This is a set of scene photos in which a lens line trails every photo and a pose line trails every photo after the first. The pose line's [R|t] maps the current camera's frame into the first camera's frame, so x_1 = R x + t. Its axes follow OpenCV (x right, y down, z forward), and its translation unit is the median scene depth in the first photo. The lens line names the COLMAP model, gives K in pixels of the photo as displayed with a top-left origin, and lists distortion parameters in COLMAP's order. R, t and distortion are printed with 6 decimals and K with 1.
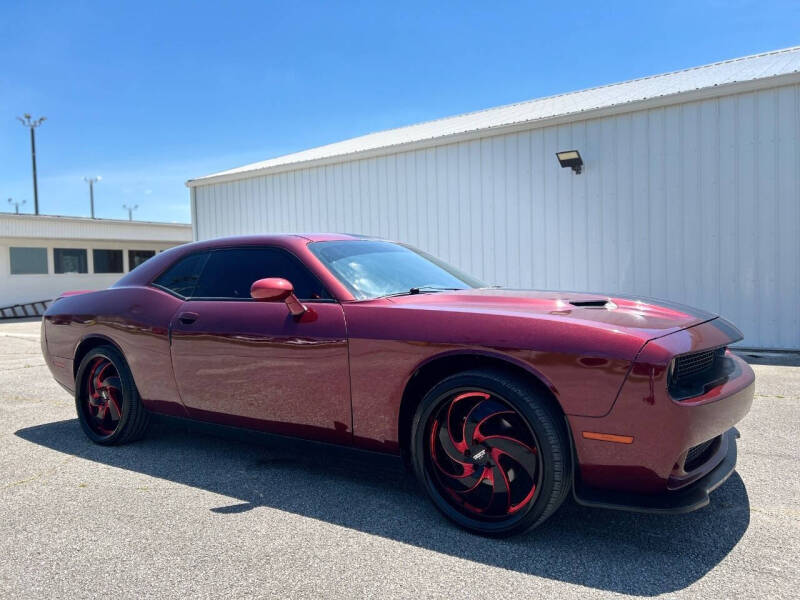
lens RADIAL K [[612.2, 0, 404.0], [0, 612.2, 306.9], [0, 0, 1]] dist [0.031412, -0.033706]
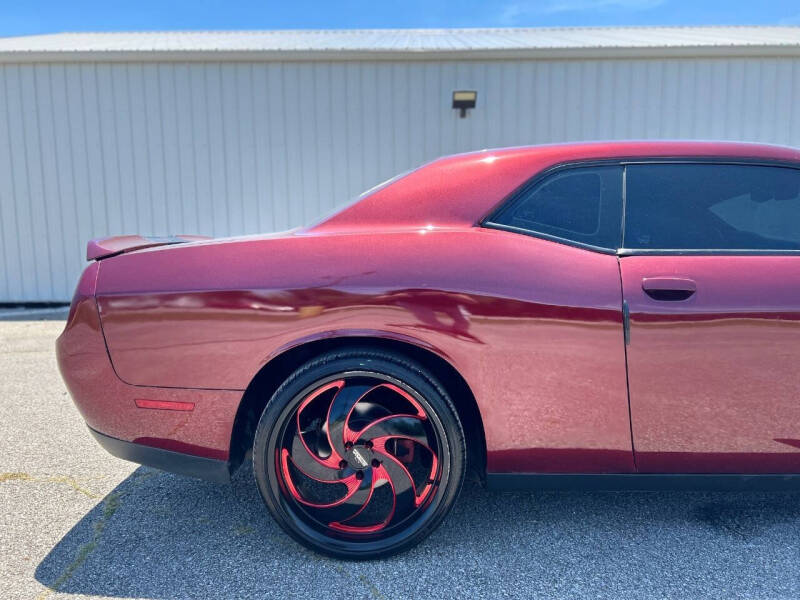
lens RADIAL K [[612.2, 0, 404.4], [0, 612.2, 296.8], [0, 0, 1]] dist [0.031412, -0.033706]
pose [[0.819407, -0.042820, 0.571611, -0.991011], [0.008717, 0.998021, 0.062268, -0.011362], [-0.573146, -0.046040, 0.818159, 0.817169]]
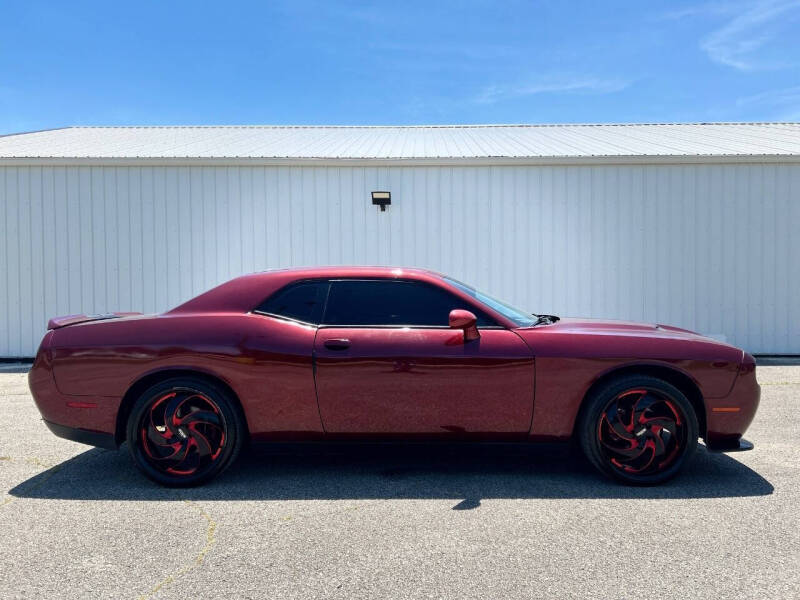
lens RADIAL K [[612.2, 0, 407.3], [0, 612.2, 300.8], [0, 0, 1]] dist [0.031412, -0.033706]
pose [[0.821089, 0.013226, 0.570647, -1.006112], [0.005880, 0.999482, -0.031626, -0.027911], [-0.570770, 0.029323, 0.820586, 0.076654]]
